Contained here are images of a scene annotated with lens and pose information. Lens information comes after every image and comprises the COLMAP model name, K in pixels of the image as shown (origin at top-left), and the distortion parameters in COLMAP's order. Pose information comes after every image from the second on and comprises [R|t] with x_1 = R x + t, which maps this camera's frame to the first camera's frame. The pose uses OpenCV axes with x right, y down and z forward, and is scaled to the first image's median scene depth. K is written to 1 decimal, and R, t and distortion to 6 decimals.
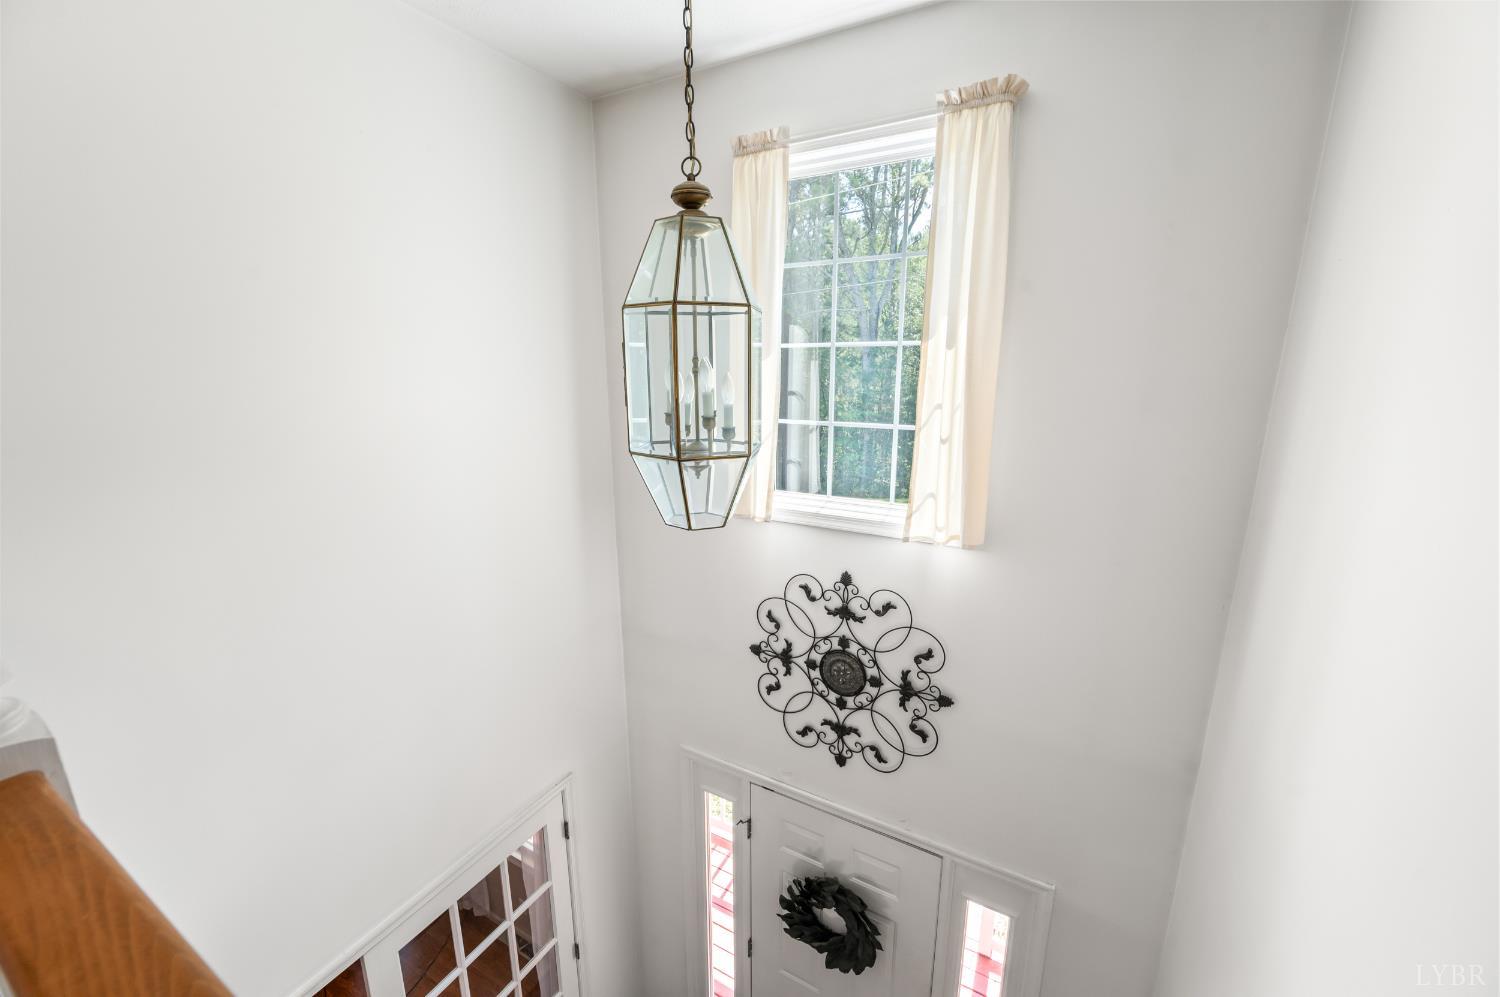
lens RADIAL K [[595.0, 0, 751.6], [0, 595.0, 497.9], [0, 0, 1]] dist [-0.000726, 0.000726]
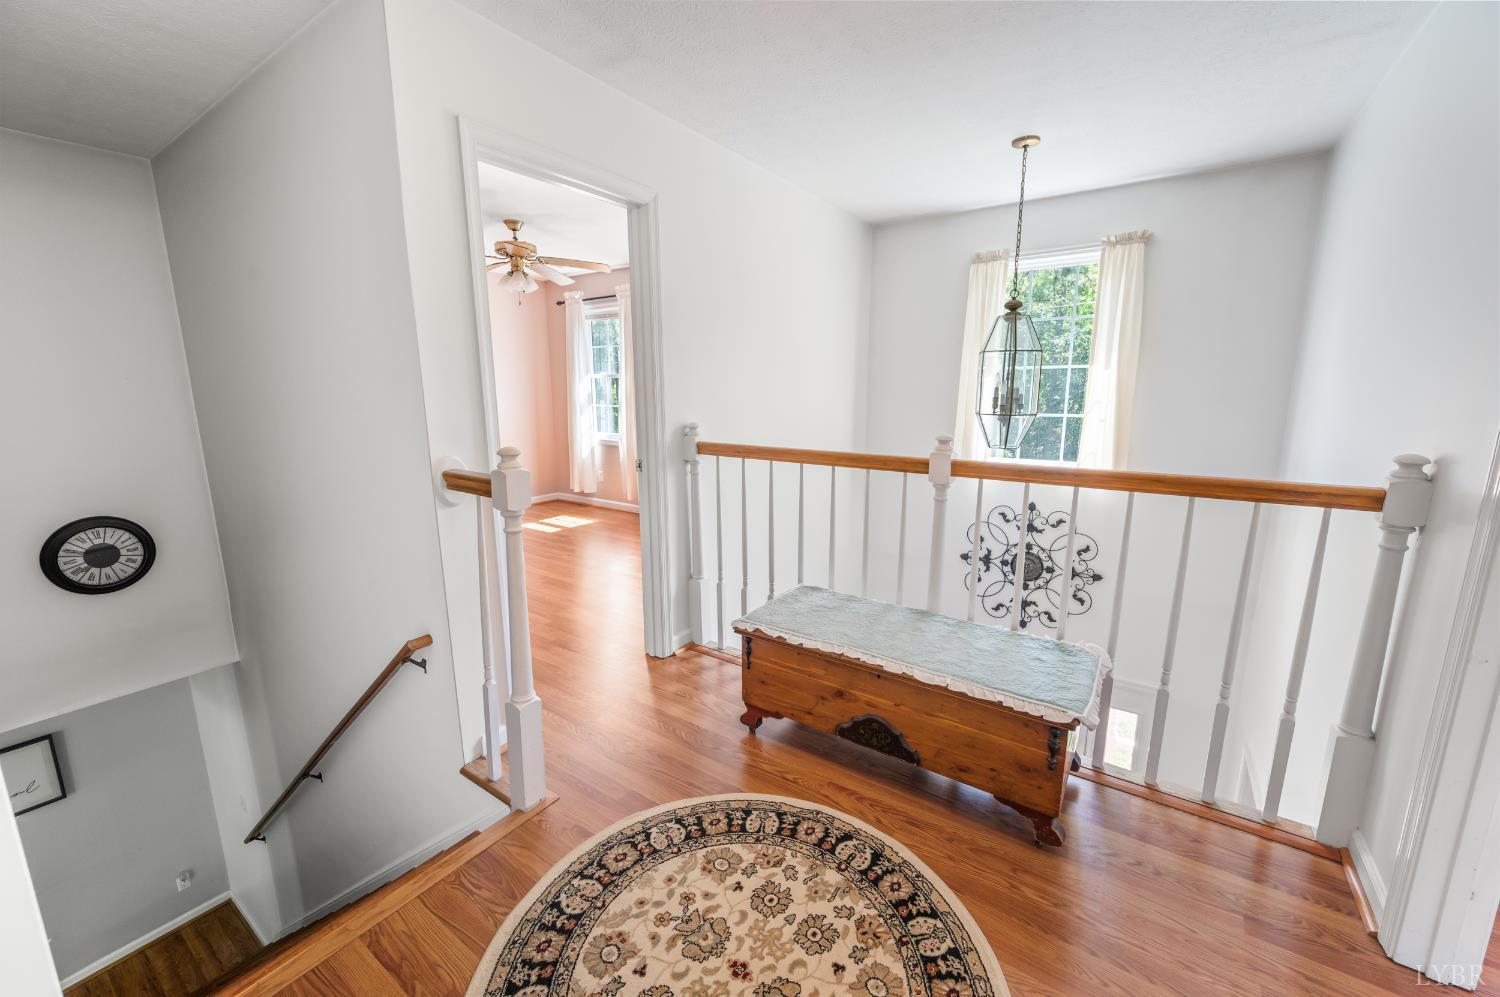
lens RADIAL K [[595.0, 0, 750.5], [0, 595.0, 497.1], [0, 0, 1]] dist [-0.000726, 0.000726]
pose [[0.996054, 0.008908, -0.088305, -0.465263], [-0.012119, 0.999282, -0.035892, 0.173558], [0.087921, 0.036820, 0.995447, -0.708067]]
